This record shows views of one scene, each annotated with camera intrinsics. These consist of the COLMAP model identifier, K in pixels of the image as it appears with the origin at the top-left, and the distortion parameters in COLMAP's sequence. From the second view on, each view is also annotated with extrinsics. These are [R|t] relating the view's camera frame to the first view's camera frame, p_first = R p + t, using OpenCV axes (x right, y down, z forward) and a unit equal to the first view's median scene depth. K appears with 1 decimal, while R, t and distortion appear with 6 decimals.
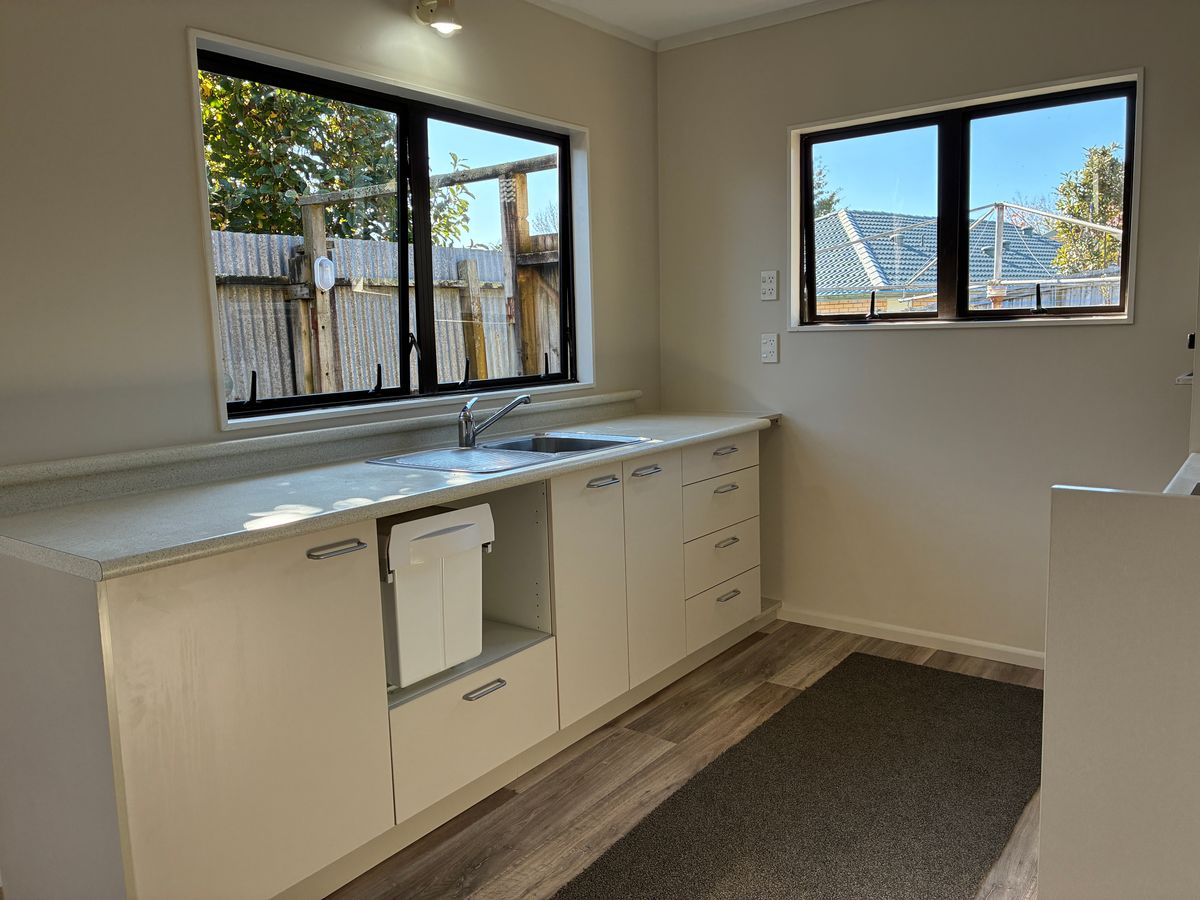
lens RADIAL K [[896.6, 0, 600.0], [0, 896.6, 450.0], [0, 0, 1]] dist [0.002062, 0.004125]
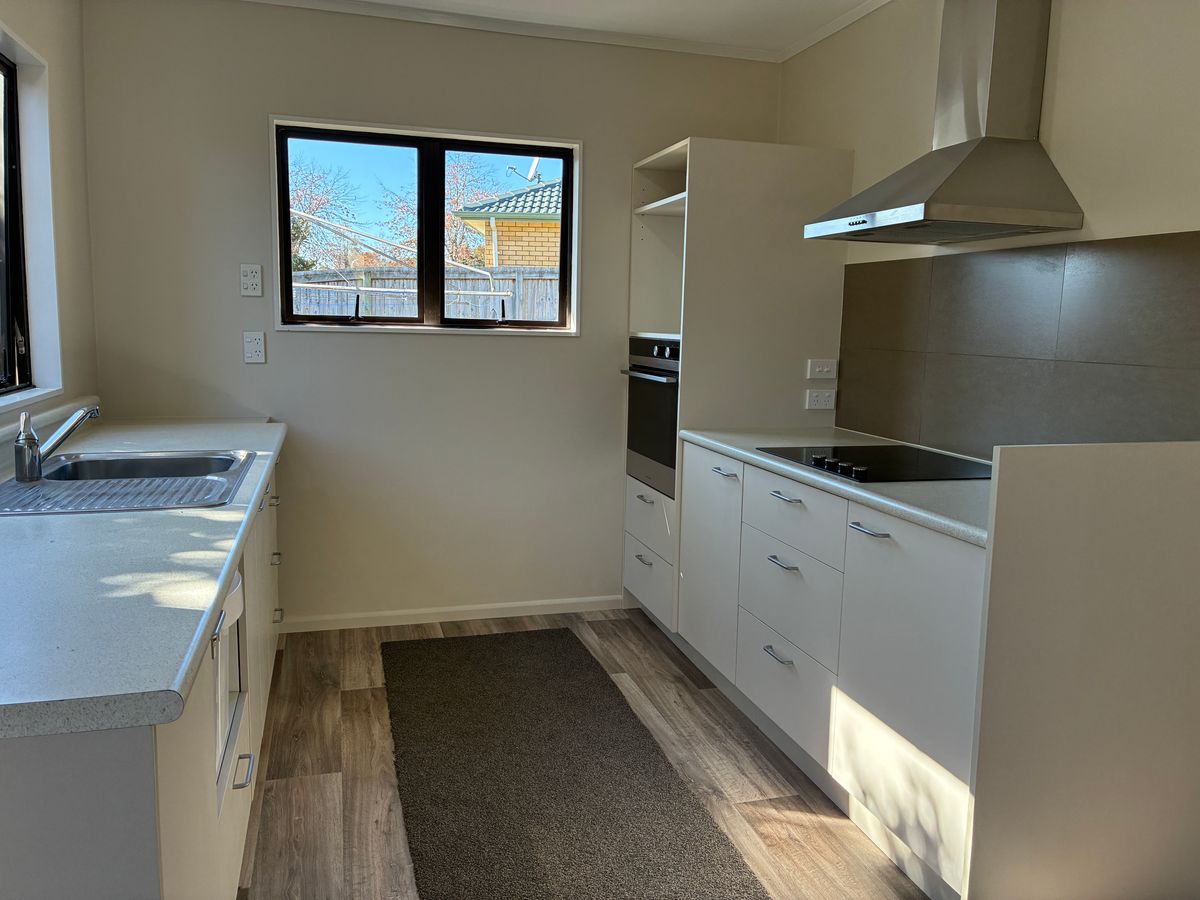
lens RADIAL K [[907.4, 0, 601.7], [0, 907.4, 444.1], [0, 0, 1]] dist [0.002005, -0.000807]
pose [[0.584644, -0.069306, 0.808324, -0.421606], [0.068466, 0.997005, 0.035964, -0.025457], [-0.808396, 0.034316, 0.587638, 0.177637]]
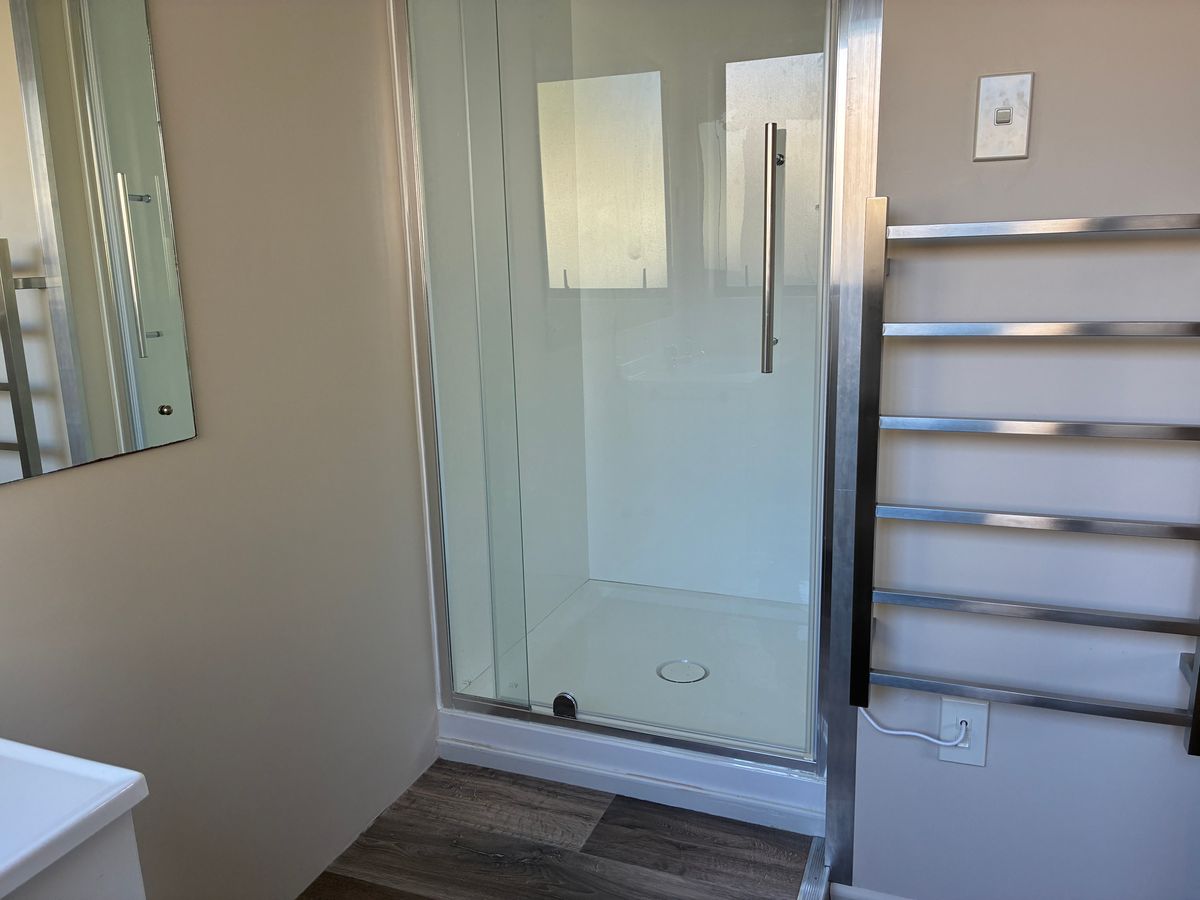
lens RADIAL K [[907.4, 0, 601.7], [0, 907.4, 444.1], [0, 0, 1]] dist [0.002005, -0.000807]
pose [[-0.273673, -0.161545, 0.948159, -0.283636], [0.183394, 0.958944, 0.216317, -0.085257], [-0.944177, 0.233087, -0.232811, 1.038172]]
